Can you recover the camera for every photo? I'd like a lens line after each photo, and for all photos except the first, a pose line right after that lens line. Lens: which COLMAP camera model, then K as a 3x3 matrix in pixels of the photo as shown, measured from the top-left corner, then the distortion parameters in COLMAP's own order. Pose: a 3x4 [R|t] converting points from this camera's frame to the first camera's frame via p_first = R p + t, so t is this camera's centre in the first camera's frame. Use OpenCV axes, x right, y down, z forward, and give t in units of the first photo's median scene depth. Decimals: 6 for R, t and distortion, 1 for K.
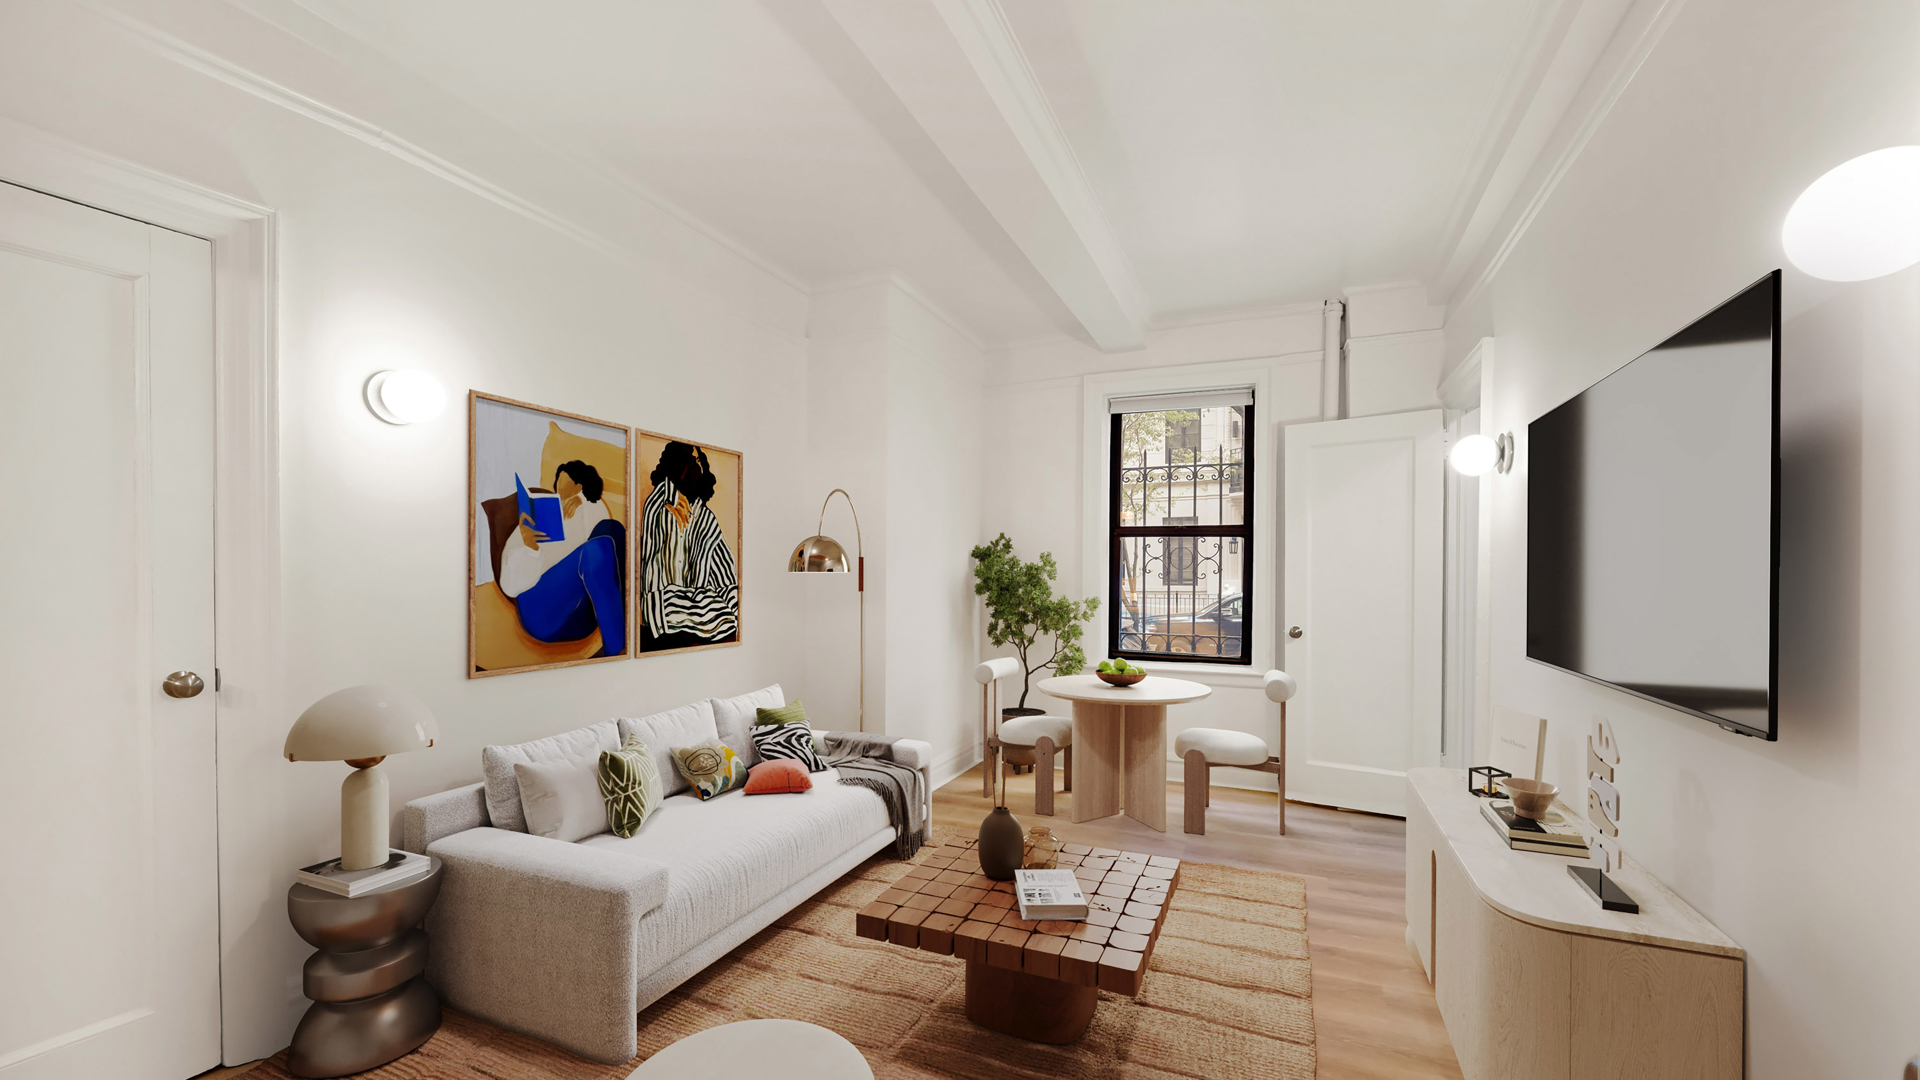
lens RADIAL K [[755.0, 0, 931.7], [0, 755.0, 582.8], [0, 0, 1]] dist [-0.037239, -0.000013]
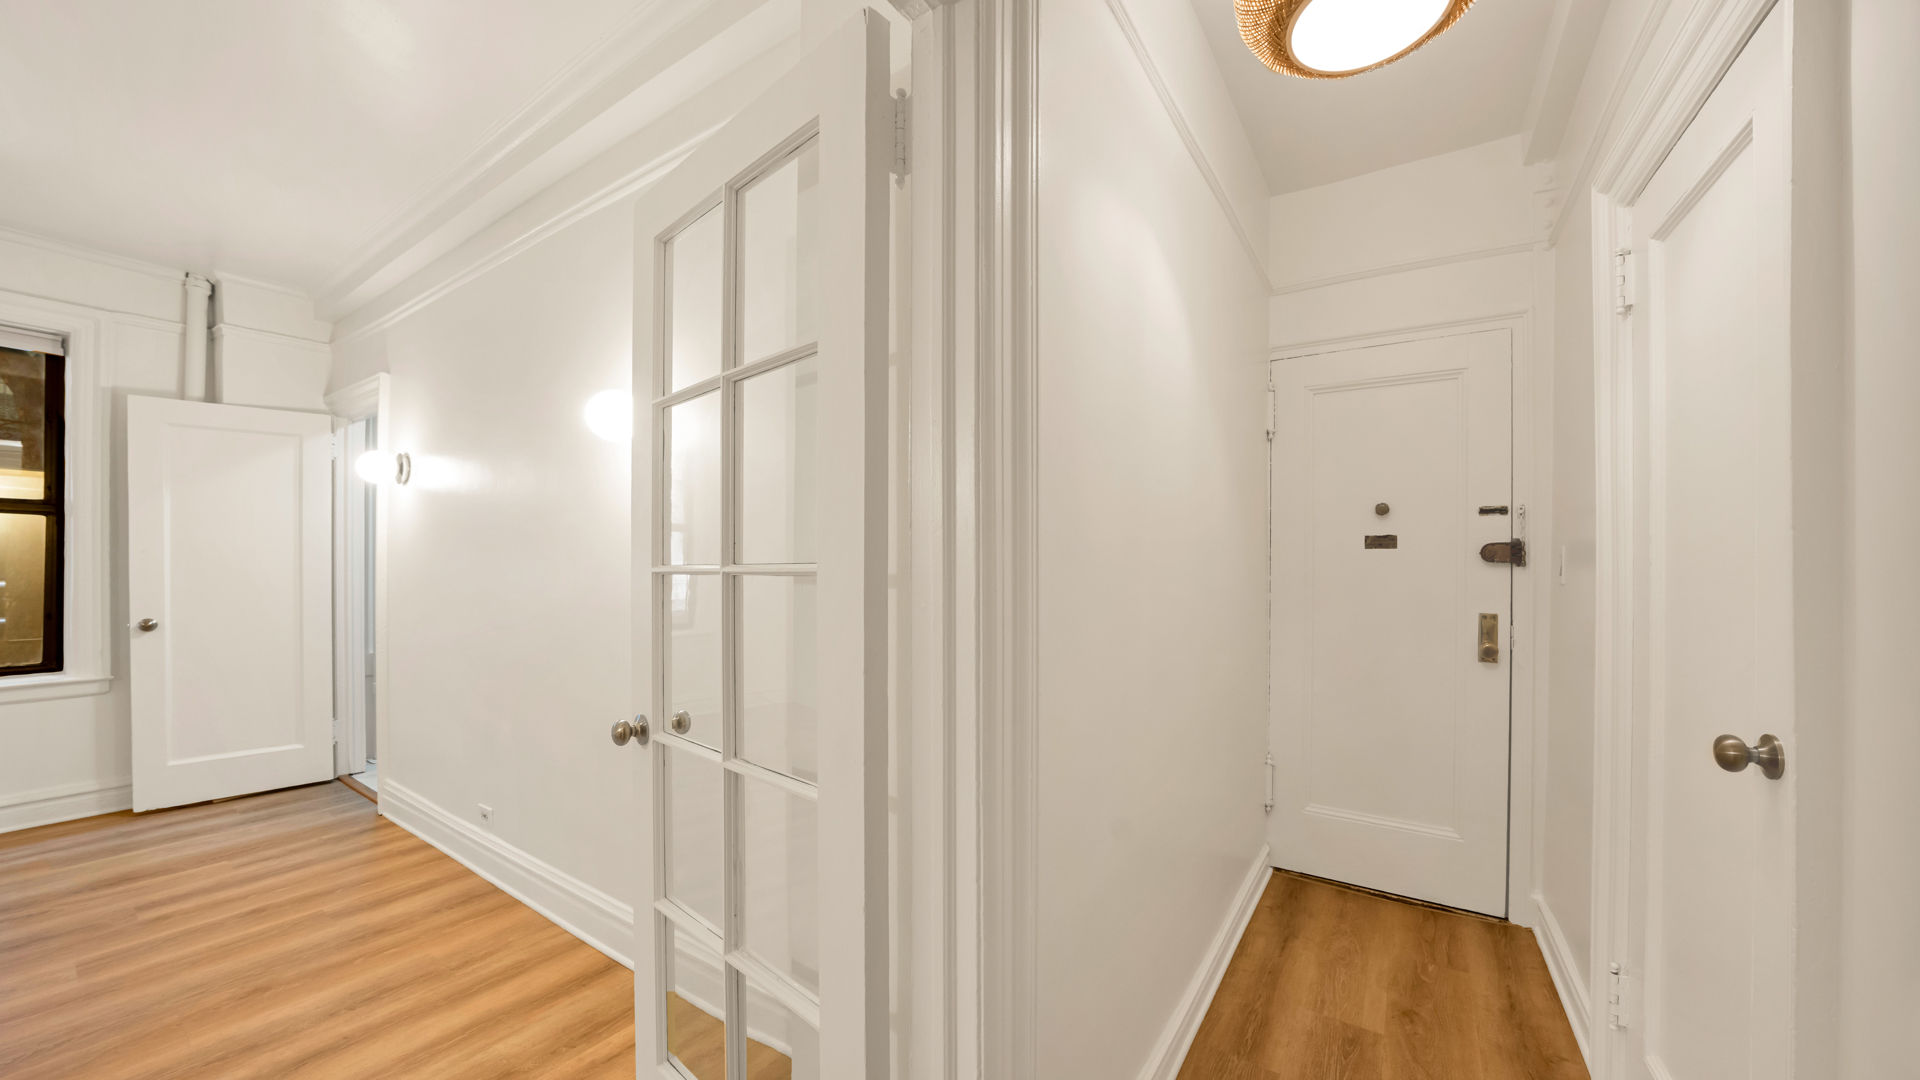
lens RADIAL K [[683.8, 0, 952.8], [0, 683.8, 562.5], [0, 0, 1]] dist [-0.001634, -0.000053]
pose [[0.172487, -0.005056, 0.984999, -0.161592], [0.010021, 0.999944, 0.003377, -0.003061], [-0.984961, 0.009288, 0.172528, -0.108221]]
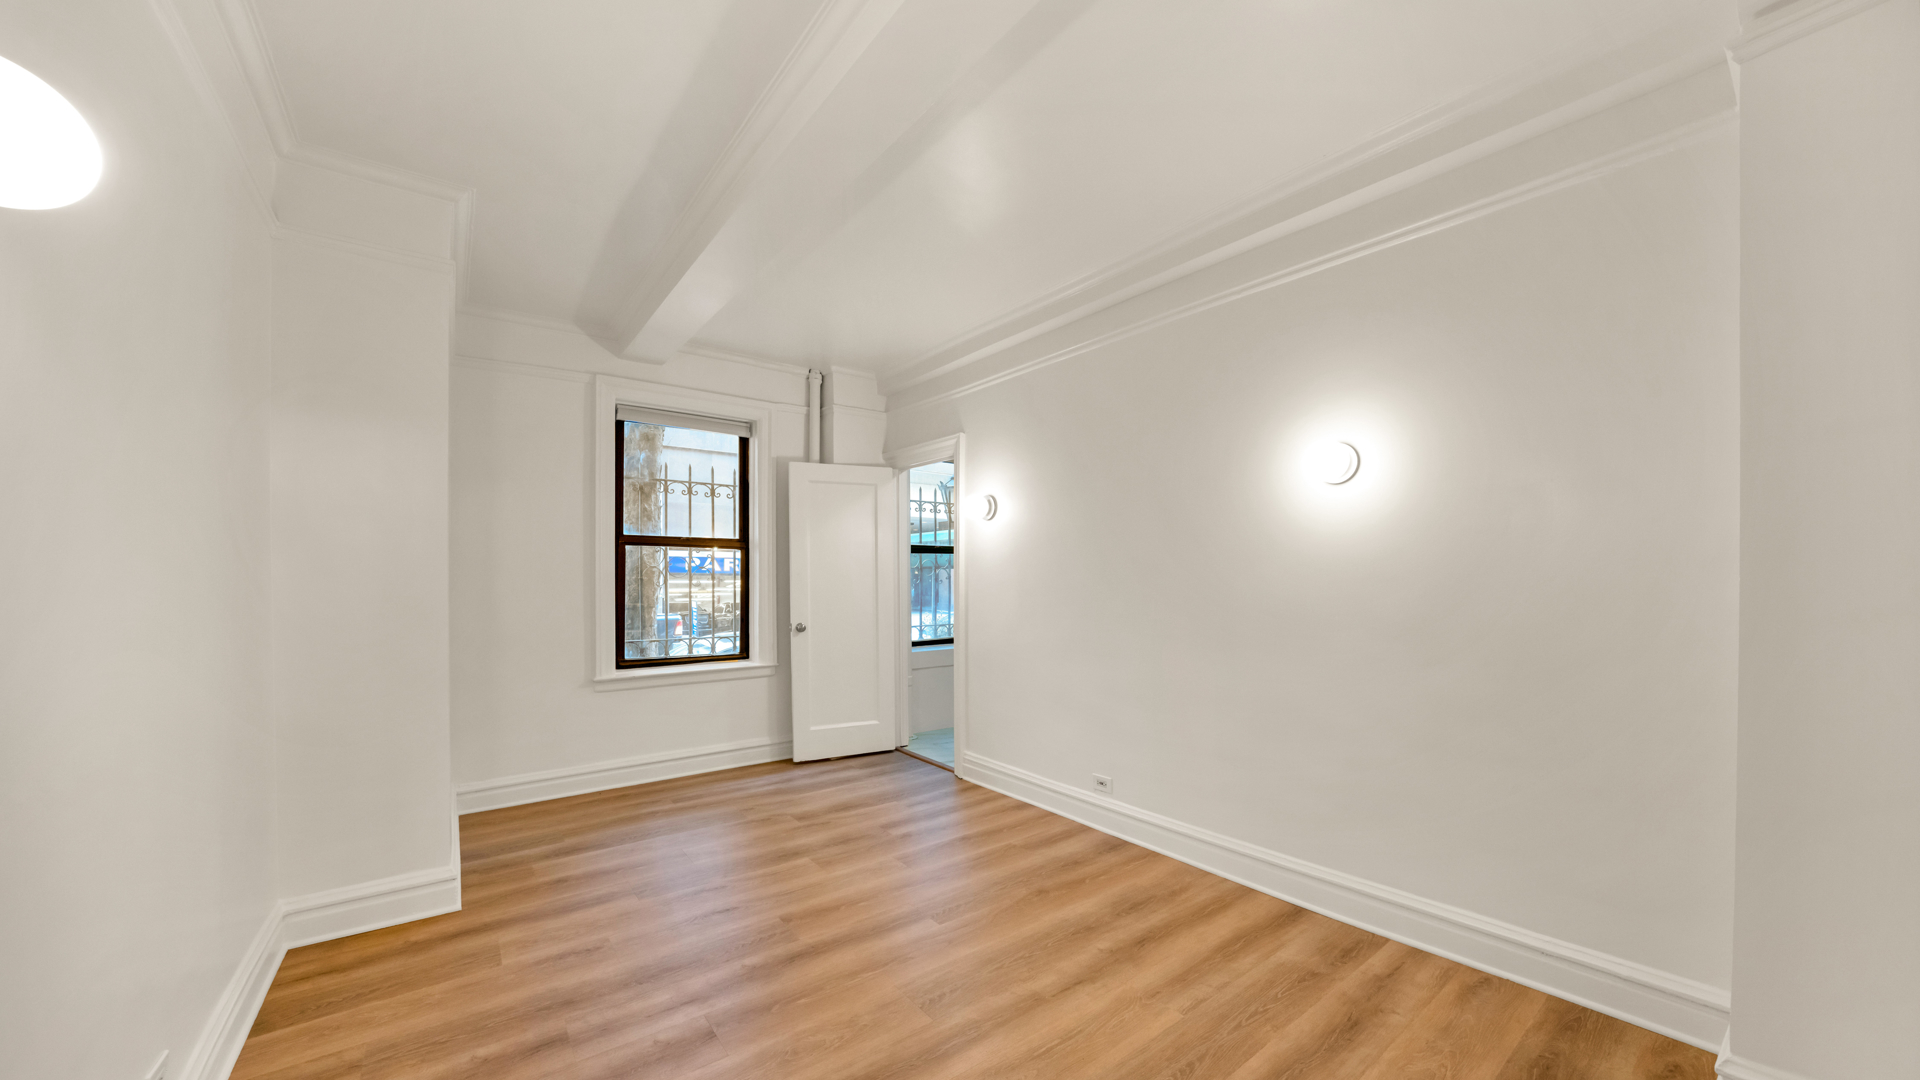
lens RADIAL K [[683.2, 0, 963.7], [0, 683.2, 579.7], [0, 0, 1]] dist [-0.000874, -0.000023]
pose [[0.469158, -0.006498, 0.883091, -0.398469], [0.016932, 0.999855, -0.001638, -0.007585], [-0.882952, 0.015721, 0.469200, 0.216868]]
